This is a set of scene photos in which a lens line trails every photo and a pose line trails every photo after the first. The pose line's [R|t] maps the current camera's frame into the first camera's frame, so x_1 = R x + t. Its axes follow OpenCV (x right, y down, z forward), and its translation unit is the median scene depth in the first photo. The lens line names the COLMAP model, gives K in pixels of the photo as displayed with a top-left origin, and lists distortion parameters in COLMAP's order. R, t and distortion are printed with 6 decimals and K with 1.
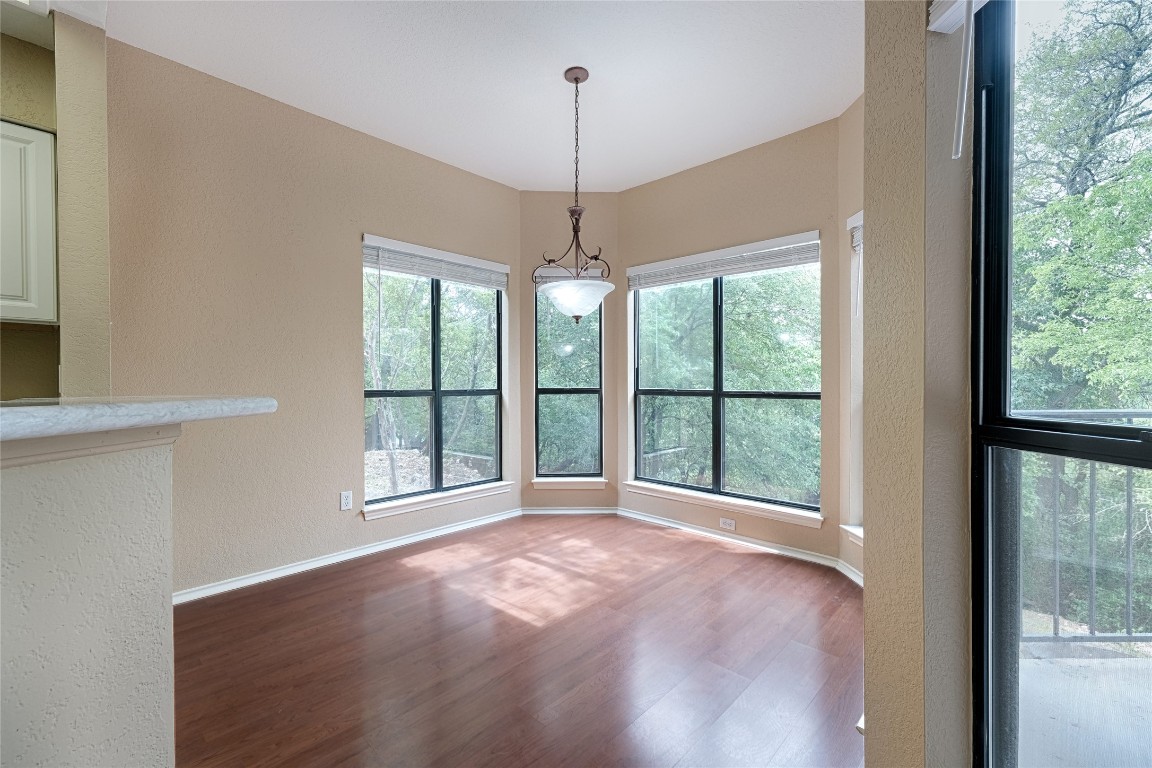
lens RADIAL K [[492.1, 0, 570.8], [0, 492.1, 388.3], [0, 0, 1]] dist [0.014821, 0.000291]
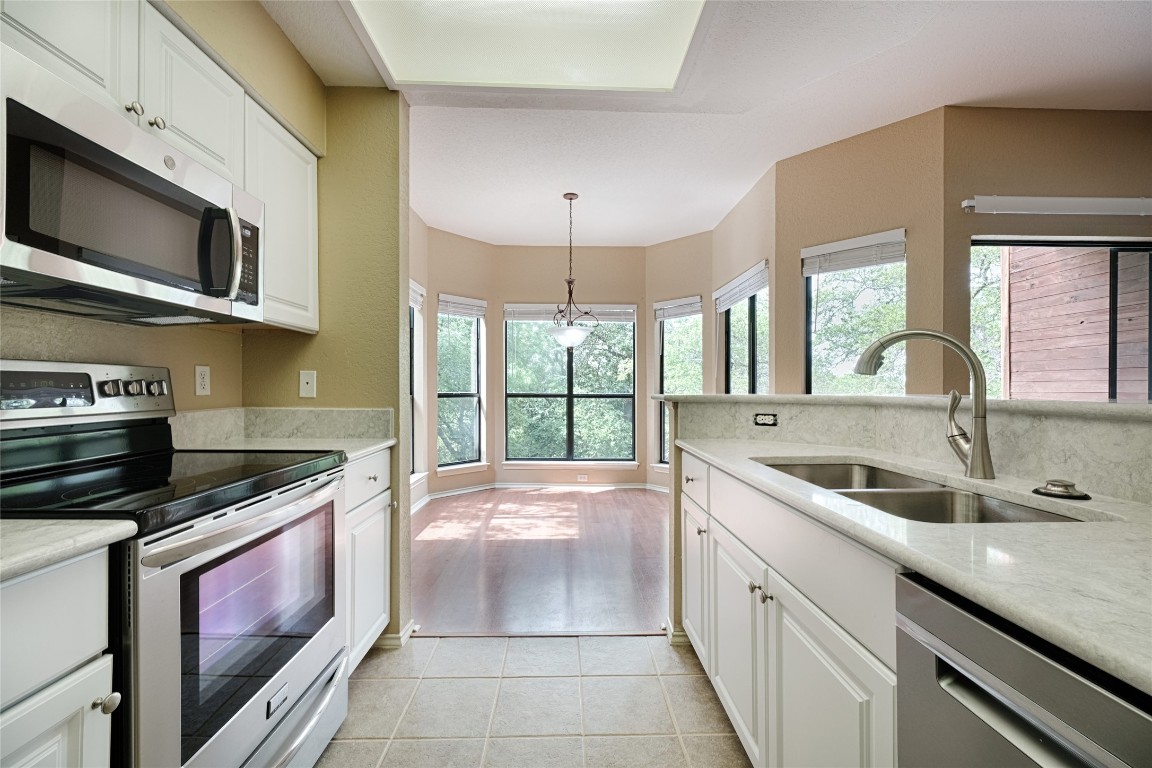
lens RADIAL K [[470.5, 0, 583.5], [0, 470.5, 391.2], [0, 0, 1]] dist [0.008962, 0.000285]
pose [[0.694318, -0.000747, 0.719668, -0.824929], [0.003697, 0.999990, -0.002530, 0.000663], [-0.719659, 0.004417, 0.694314, -0.063415]]
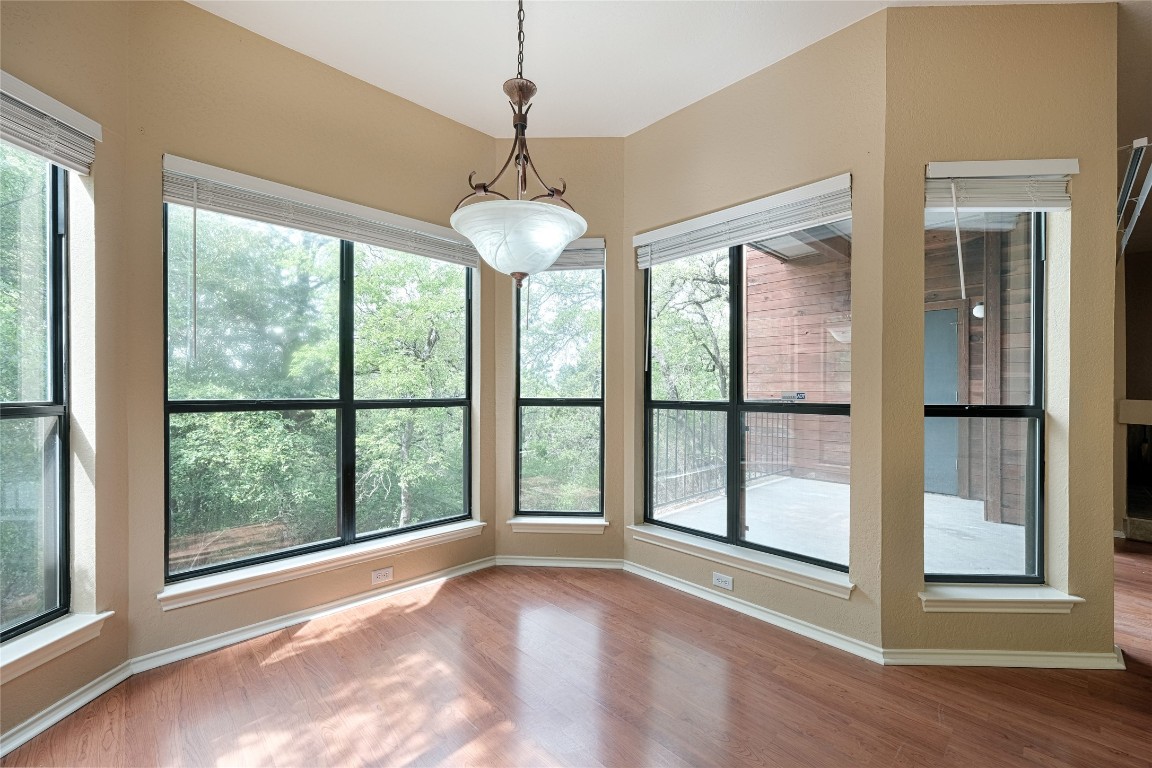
lens RADIAL K [[470.5, 0, 577.1], [0, 470.5, 386.8], [0, 0, 1]] dist [0.008962, 0.000285]
pose [[0.044410, 0.004596, 0.999003, -0.415305], [0.005489, 0.999973, -0.004845, -0.010148], [-0.998998, 0.005698, 0.044384, 0.716973]]
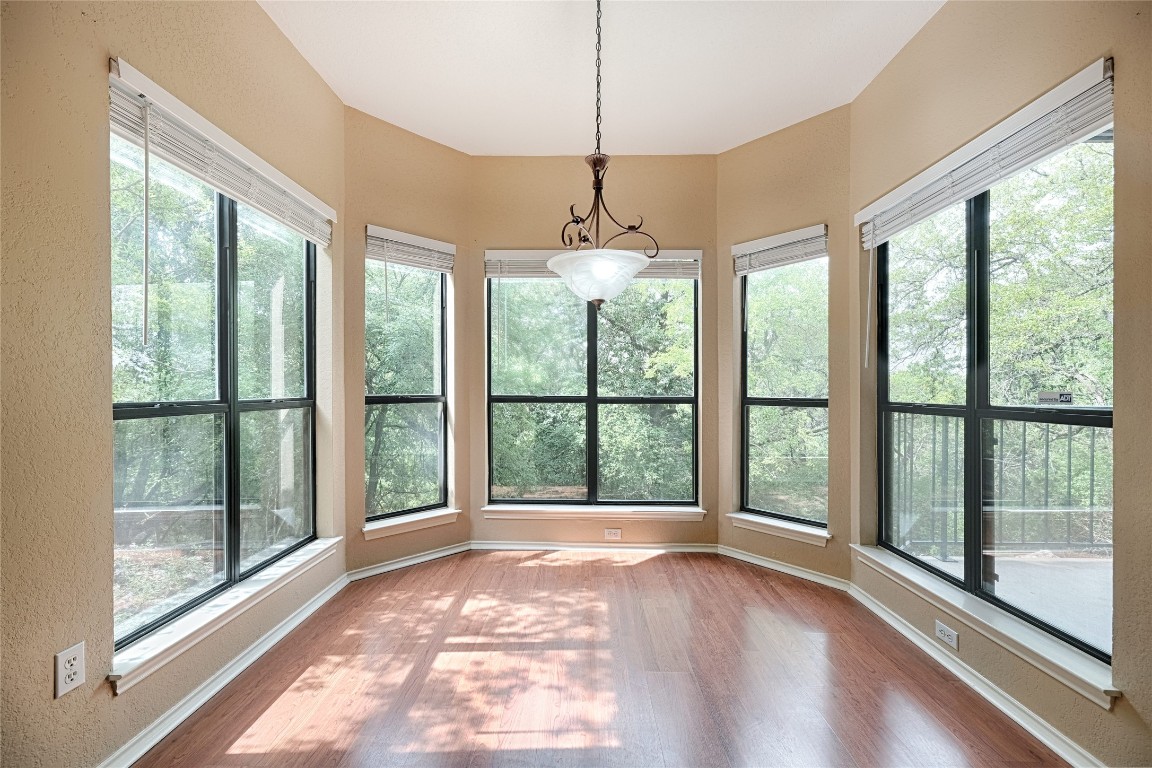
lens RADIAL K [[470.5, 0, 576.3], [0, 470.5, 385.7], [0, 0, 1]] dist [0.008962, 0.000285]
pose [[0.728413, 0.005905, 0.685113, -0.393098], [0.002810, 0.999929, -0.011606, -0.006557], [-0.685132, 0.010379, 0.728345, 0.396606]]
